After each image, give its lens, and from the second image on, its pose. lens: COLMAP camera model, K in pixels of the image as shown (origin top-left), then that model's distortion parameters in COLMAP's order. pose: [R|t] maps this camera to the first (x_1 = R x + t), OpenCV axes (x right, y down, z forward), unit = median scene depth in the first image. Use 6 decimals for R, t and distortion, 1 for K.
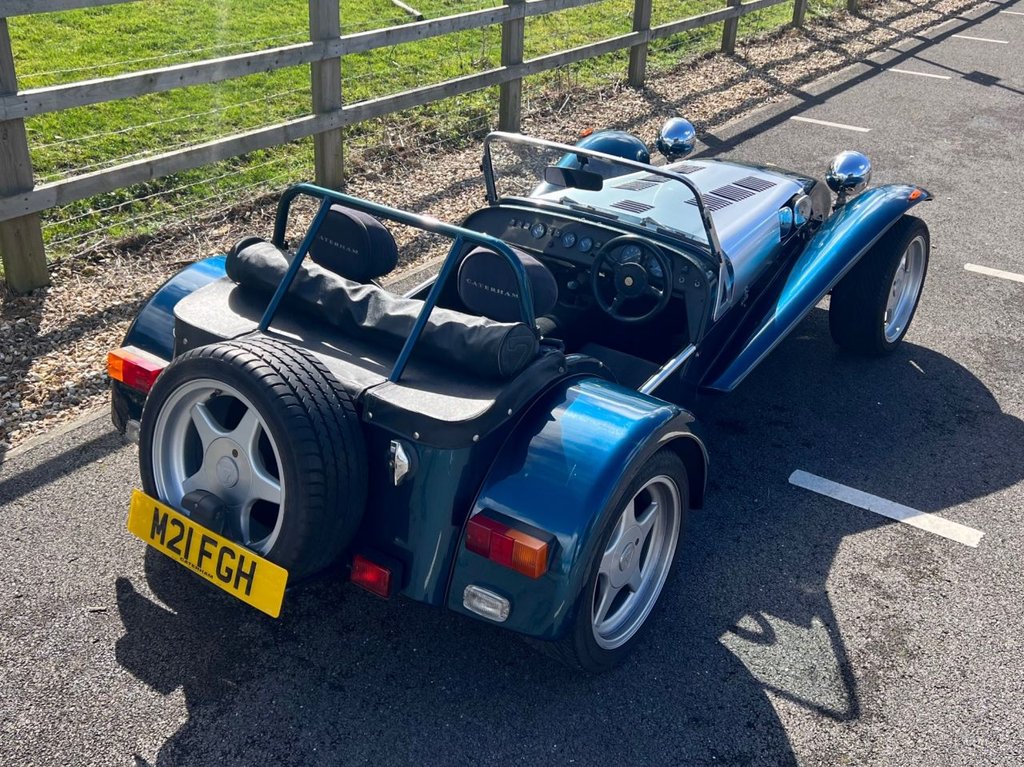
lens RADIAL K [[1163.5, 0, 577.8], [0, 1163.5, 381.2], [0, 0, 1]] dist [0.045875, -0.040371]
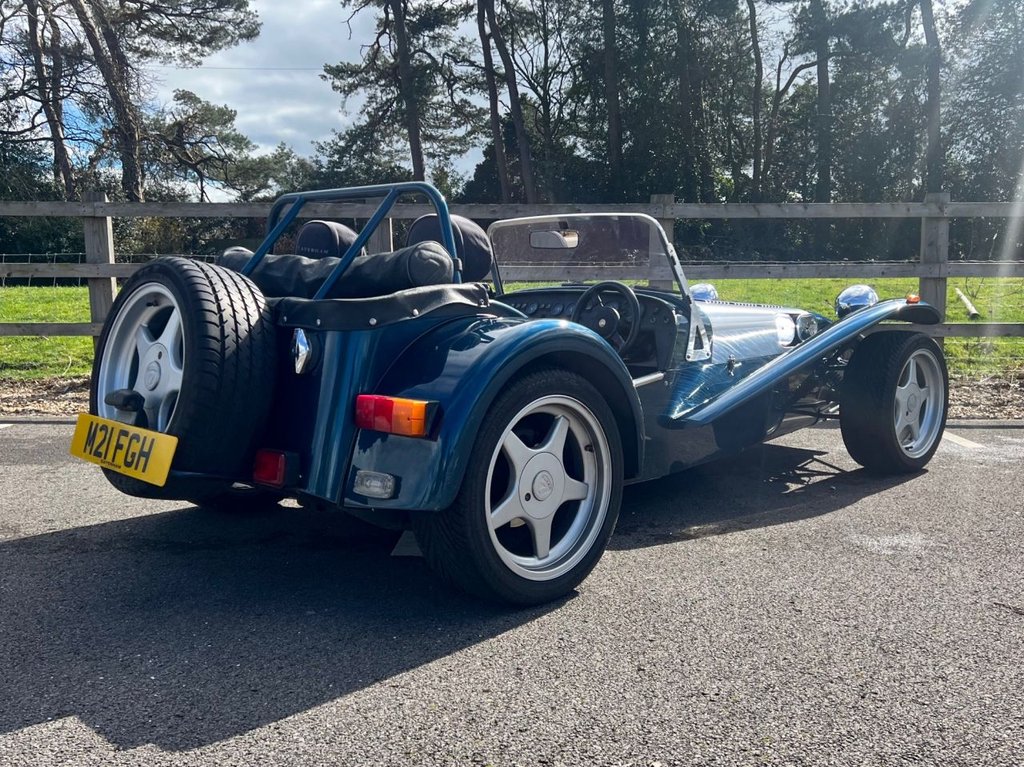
lens RADIAL K [[1026.4, 0, 555.4], [0, 1026.4, 385.3], [0, 0, 1]] dist [0.040092, -0.005218]
pose [[0.986577, -0.033693, -0.159784, 0.191512], [-0.022828, 0.940419, -0.339252, 0.362007], [0.161694, 0.338346, 0.927026, 0.179056]]
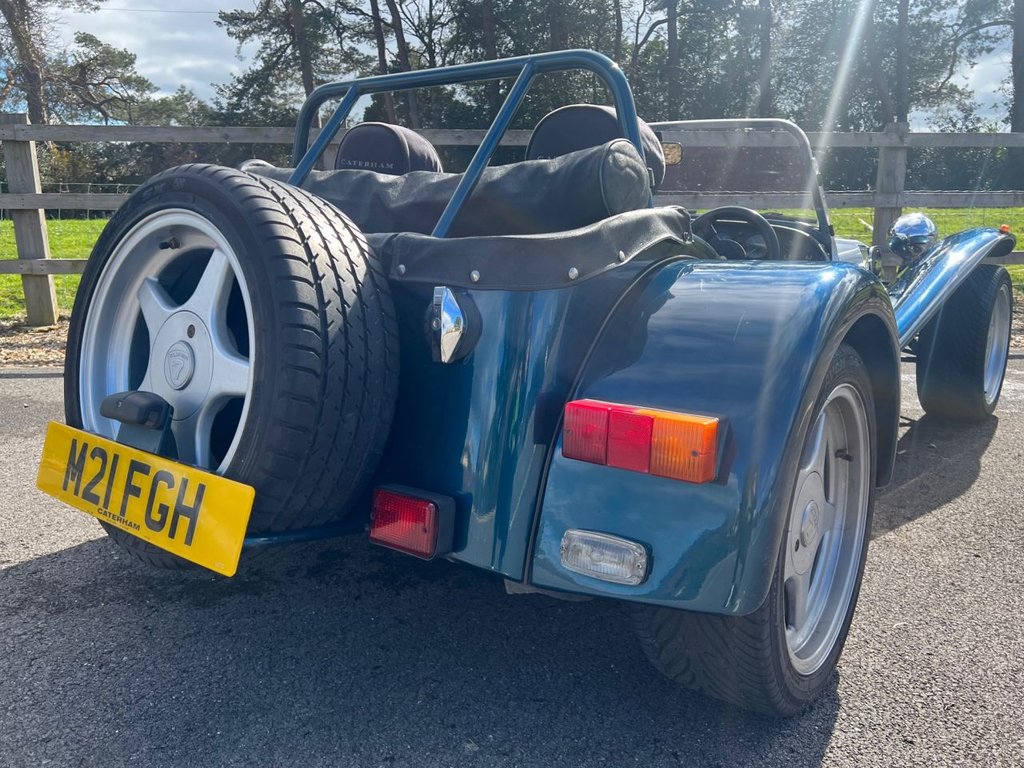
lens RADIAL K [[864.2, 0, 521.7], [0, 864.2, 369.1], [0, 0, 1]] dist [0.018515, 0.002681]
pose [[0.997683, -0.044292, -0.051633, -0.082292], [0.028959, 0.963316, -0.266803, 0.193627], [0.061556, 0.264690, 0.962367, 0.511501]]
